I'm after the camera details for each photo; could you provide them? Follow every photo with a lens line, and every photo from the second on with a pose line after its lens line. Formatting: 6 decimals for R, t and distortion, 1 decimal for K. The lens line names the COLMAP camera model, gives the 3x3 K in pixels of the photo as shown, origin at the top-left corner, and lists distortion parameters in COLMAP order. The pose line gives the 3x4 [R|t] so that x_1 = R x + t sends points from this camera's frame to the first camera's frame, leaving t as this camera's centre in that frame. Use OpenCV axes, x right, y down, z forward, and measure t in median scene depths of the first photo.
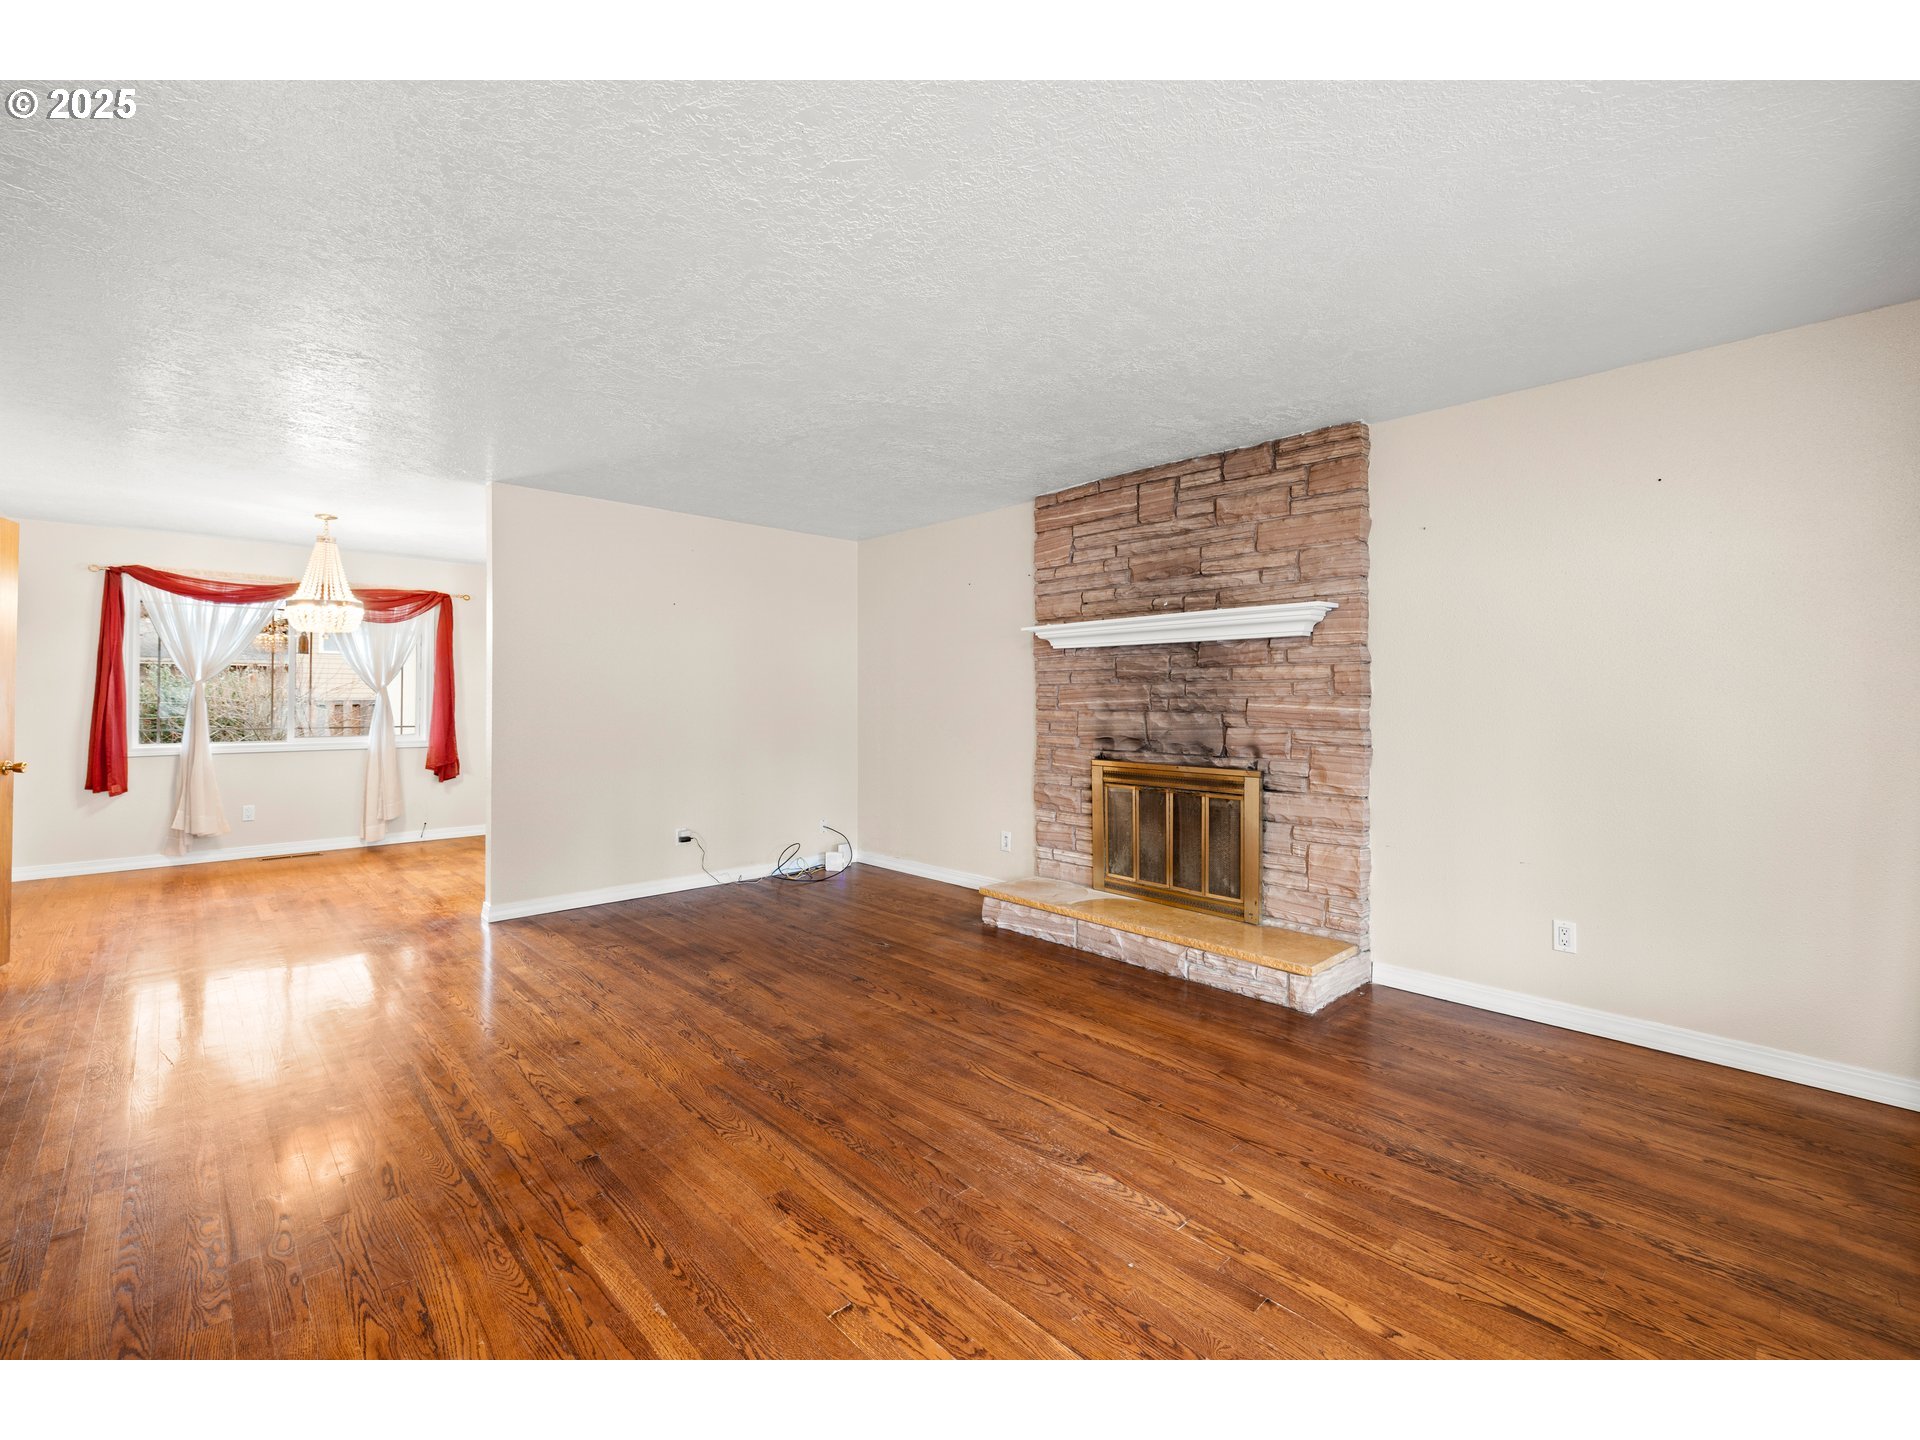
lens RADIAL K [[824.5, 0, 953.8], [0, 824.5, 690.1], [0, 0, 1]] dist [-0.000118, 0.000246]
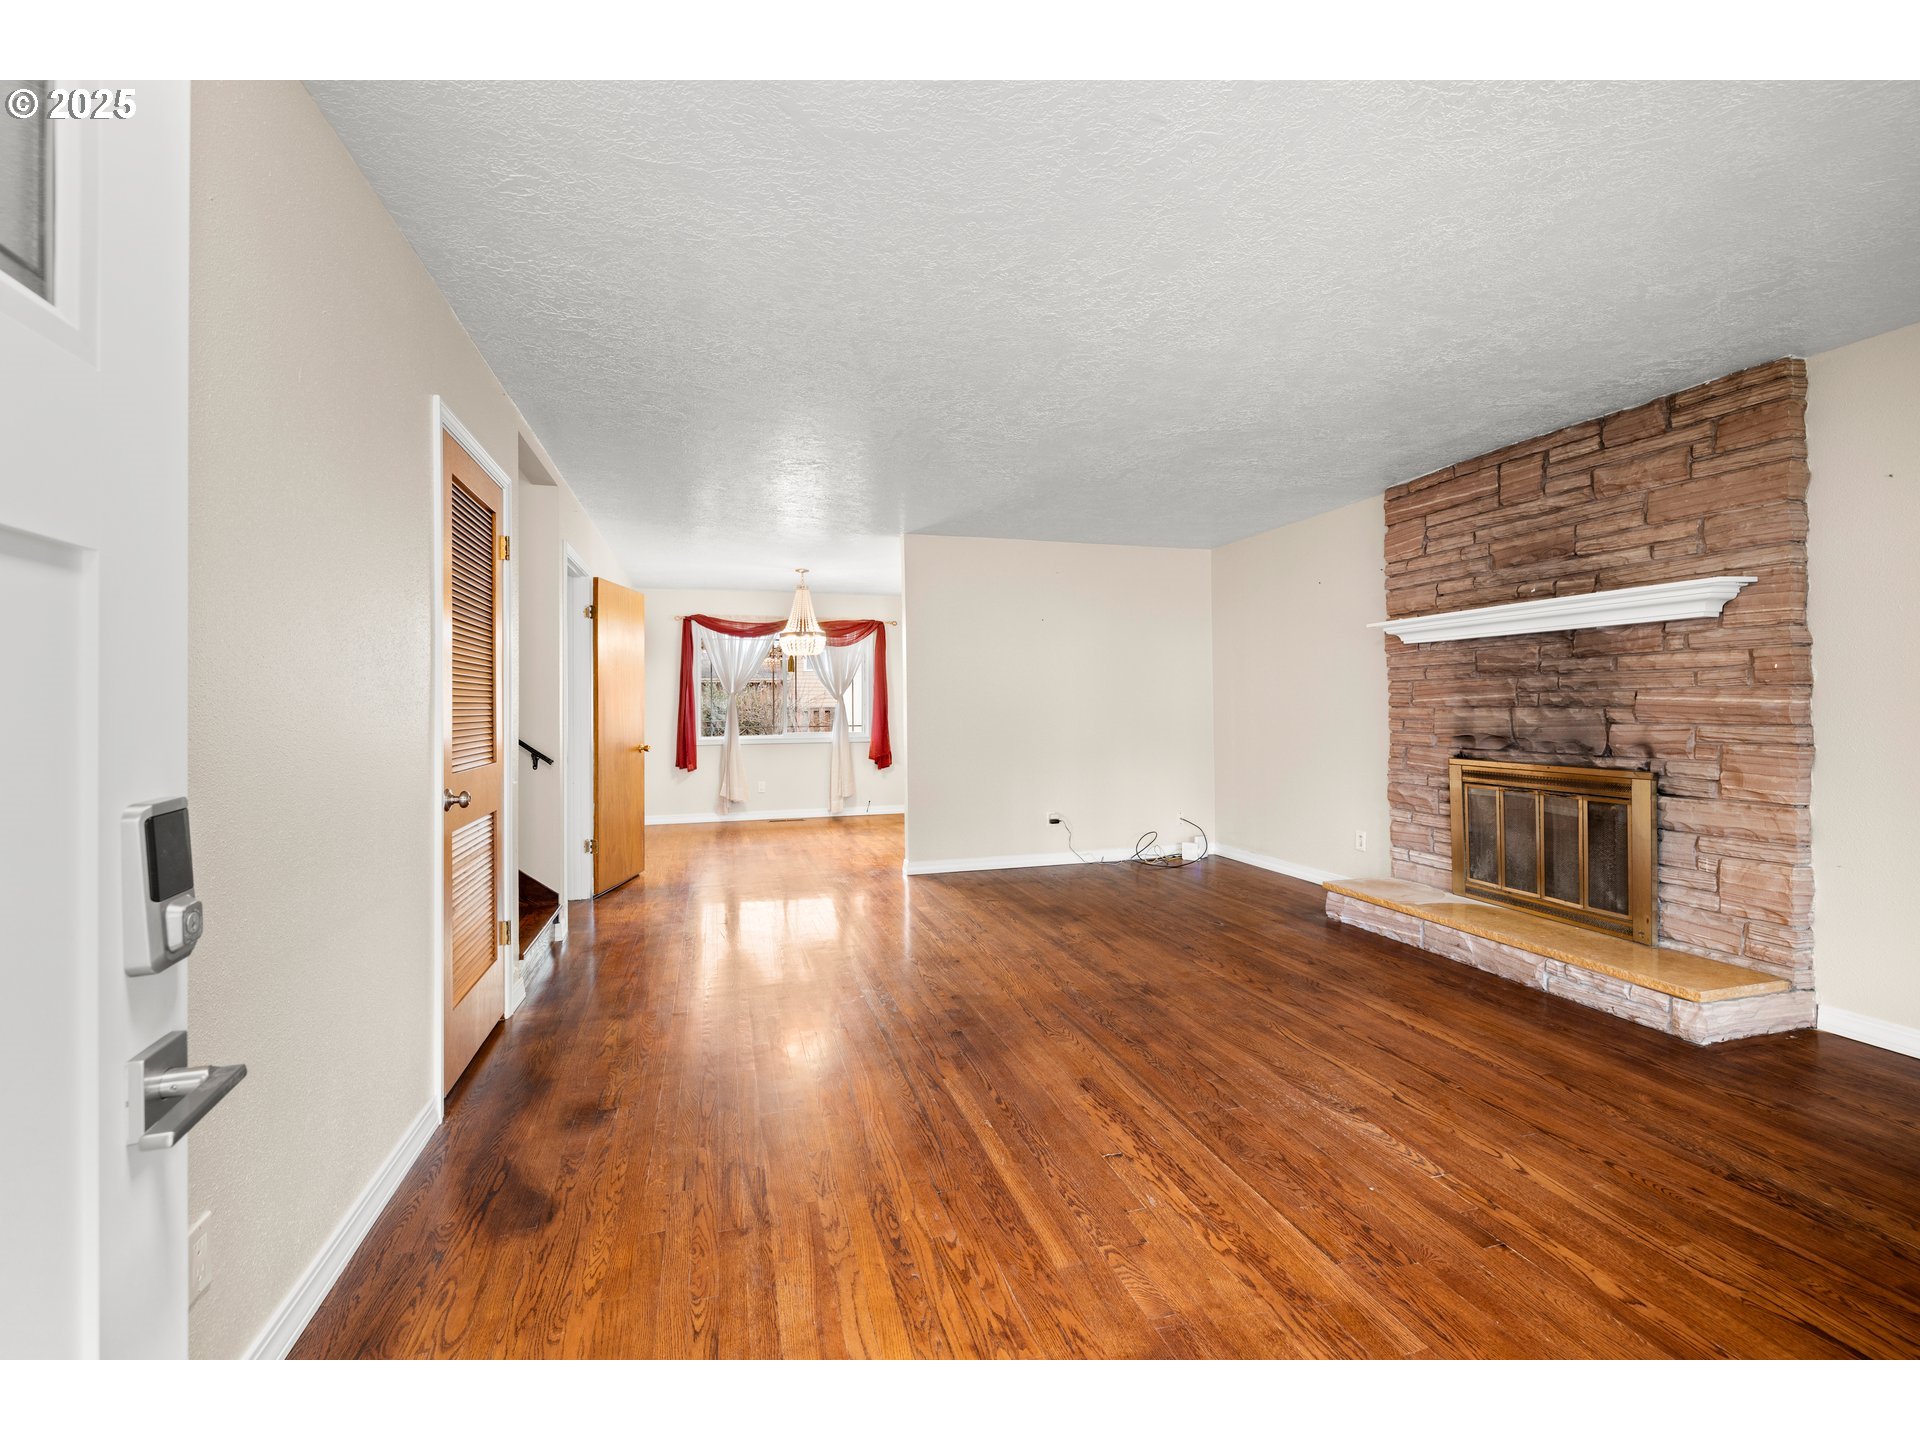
lens RADIAL K [[813.9, 0, 958.1], [0, 813.9, 700.9], [0, 0, 1]] dist [0.001952, 0.000282]
pose [[0.891026, -0.012248, -0.453787, 0.107633], [0.015160, 0.999881, 0.002779, 0.007726], [0.453699, -0.009356, 0.891106, -0.118860]]
